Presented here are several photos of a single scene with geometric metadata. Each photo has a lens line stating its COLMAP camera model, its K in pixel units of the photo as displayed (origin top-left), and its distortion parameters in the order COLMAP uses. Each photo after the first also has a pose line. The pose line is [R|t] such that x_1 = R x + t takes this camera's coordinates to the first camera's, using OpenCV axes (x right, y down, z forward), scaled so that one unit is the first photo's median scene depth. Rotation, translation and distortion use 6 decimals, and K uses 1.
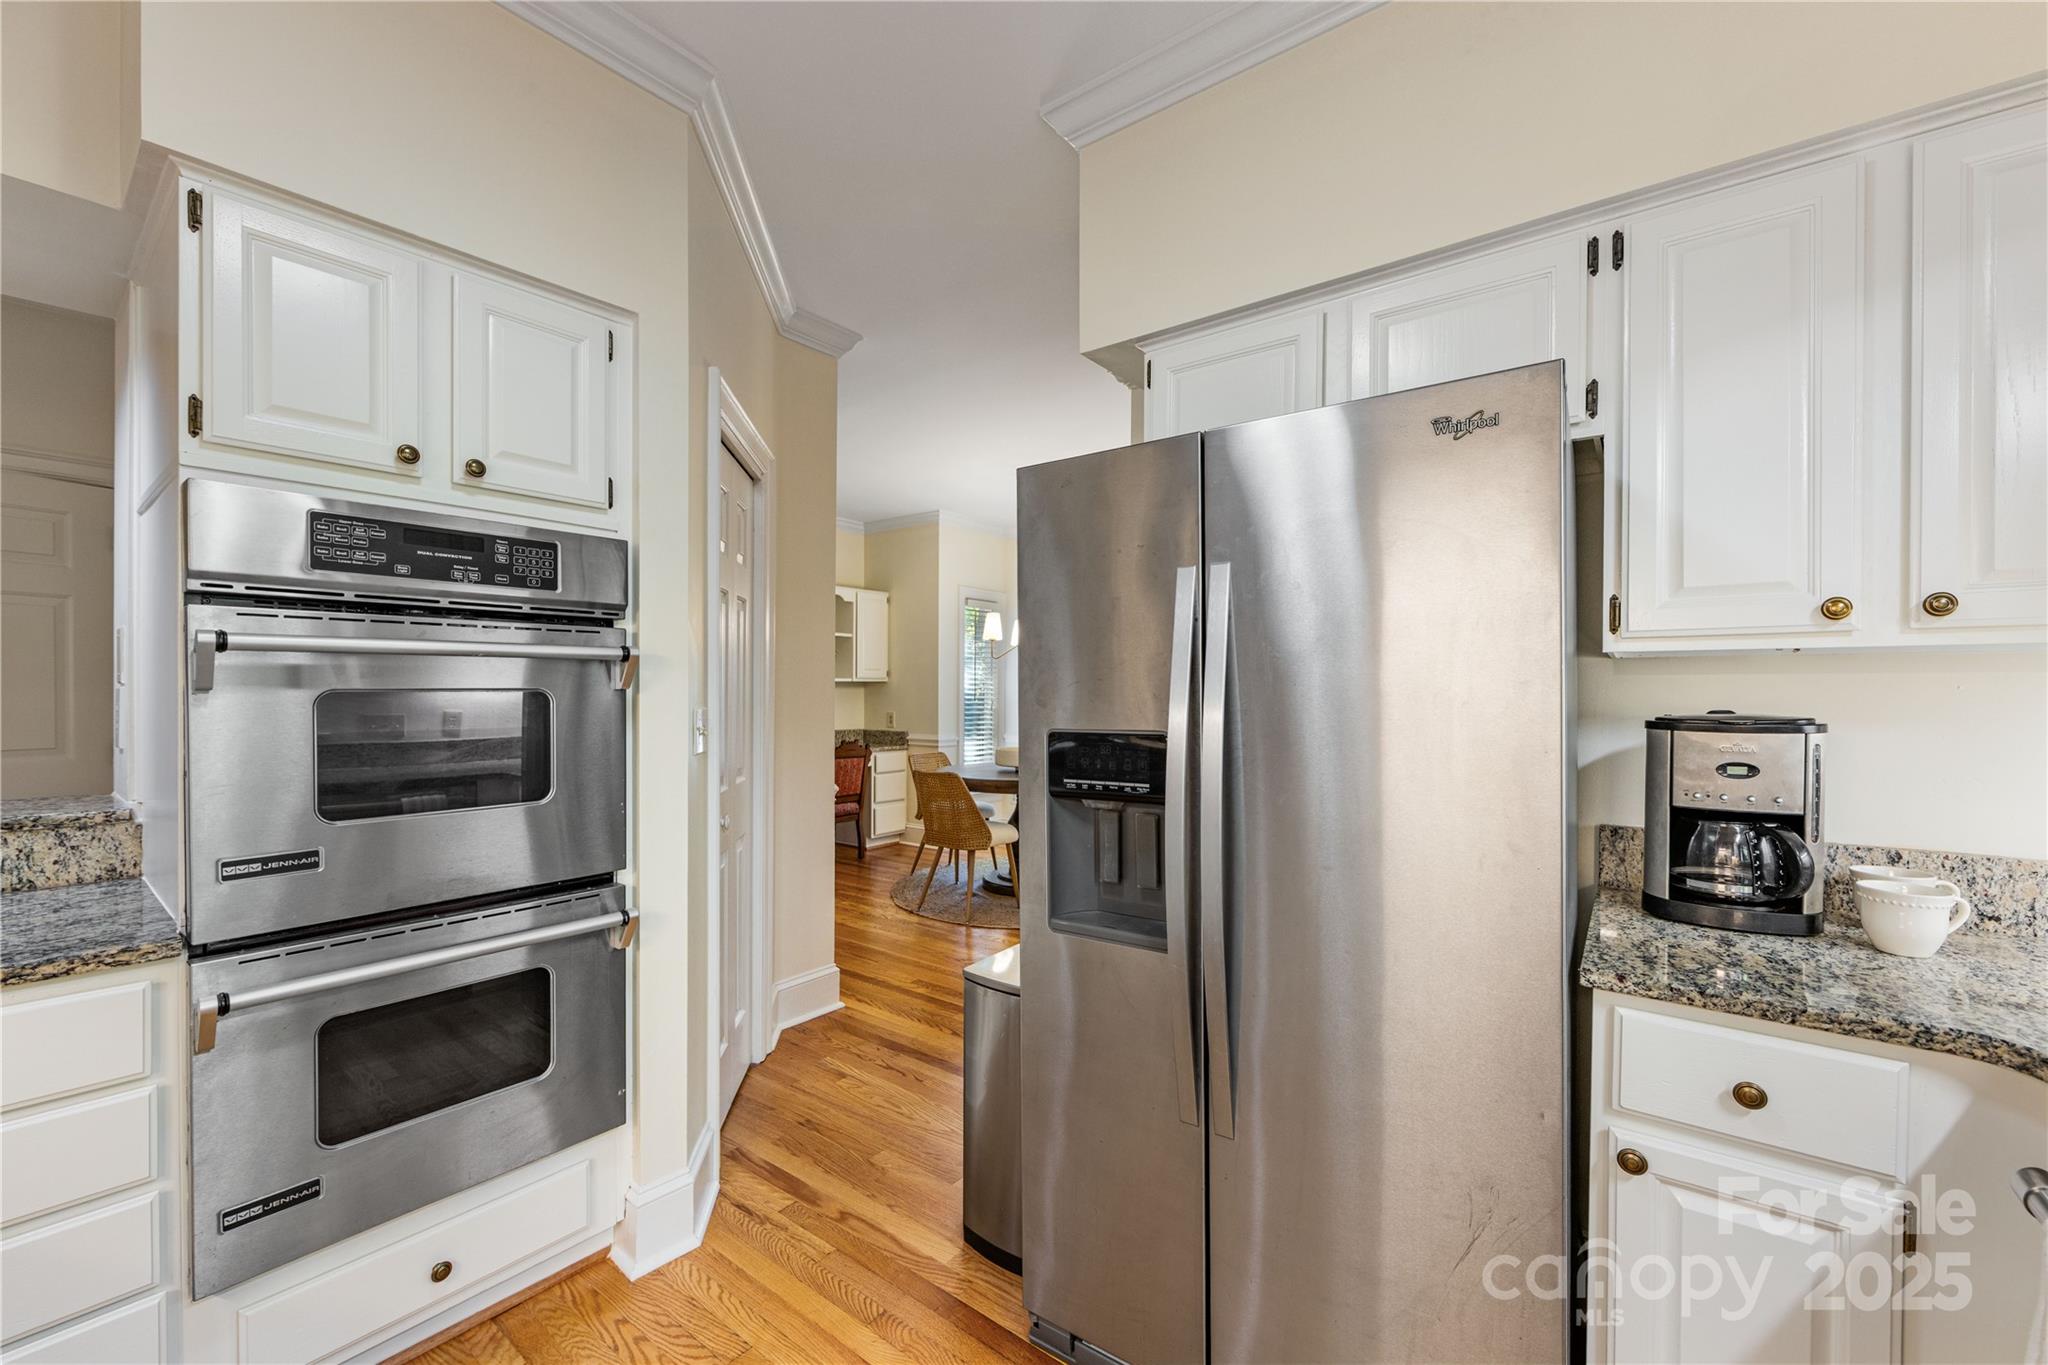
lens RADIAL K [[805.6, 0, 1025.8], [0, 805.6, 694.0], [0, 0, 1]] dist [-0.001842, -0.001198]
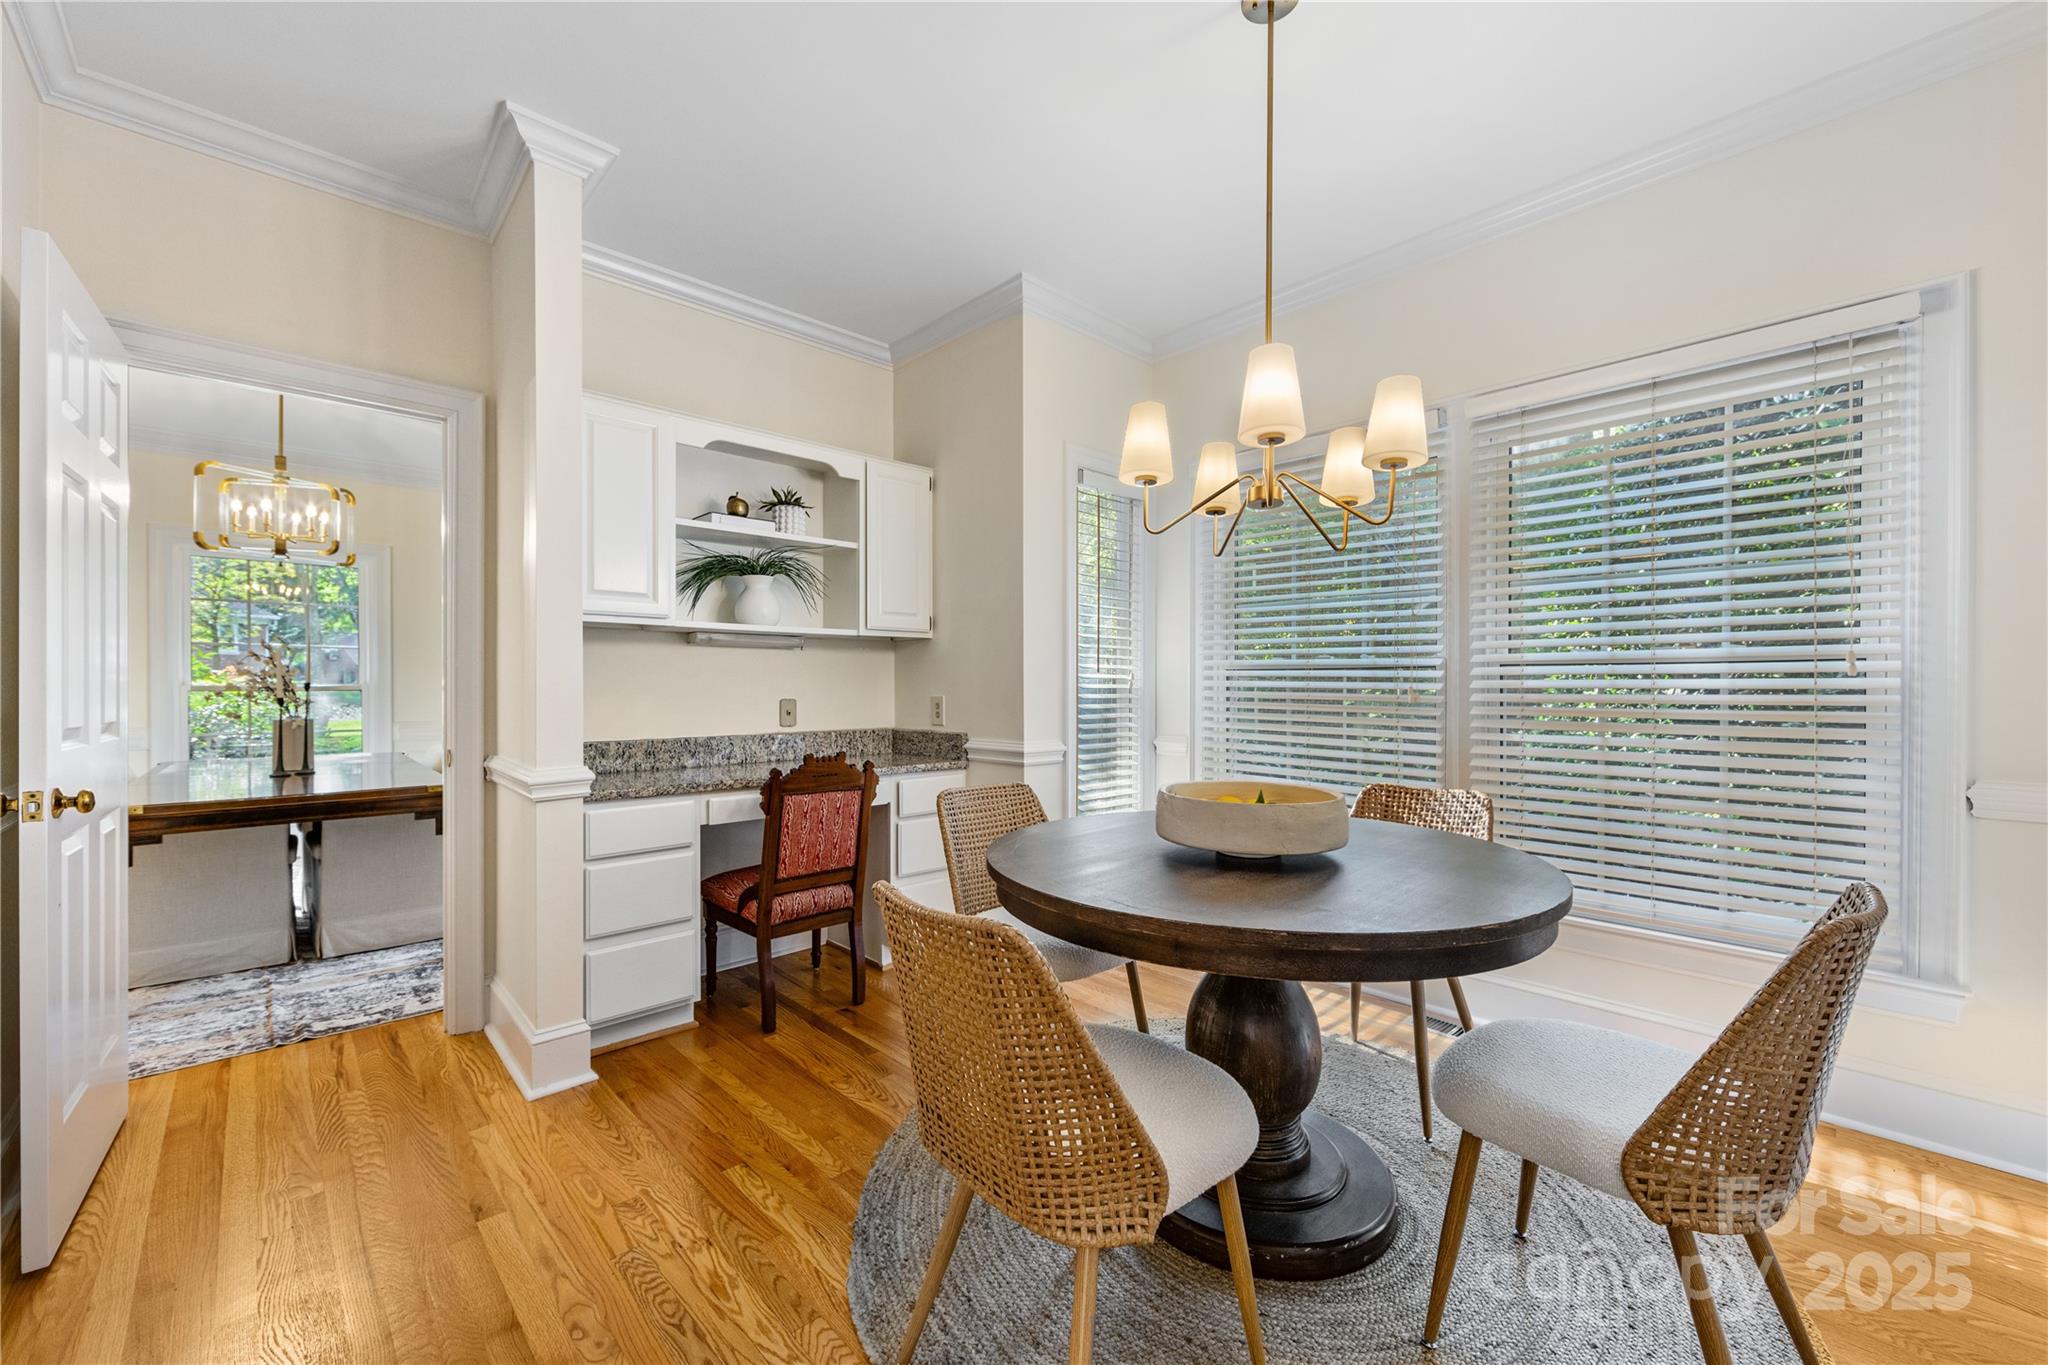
lens RADIAL K [[805.6, 0, 1021.3], [0, 805.6, 685.7], [0, 0, 1]] dist [-0.001842, -0.001198]
pose [[0.987510, -0.008025, -0.157349, -0.032419], [0.006814, 0.999943, -0.008234, 0.020947], [0.157406, 0.007059, 0.987509, 0.502527]]
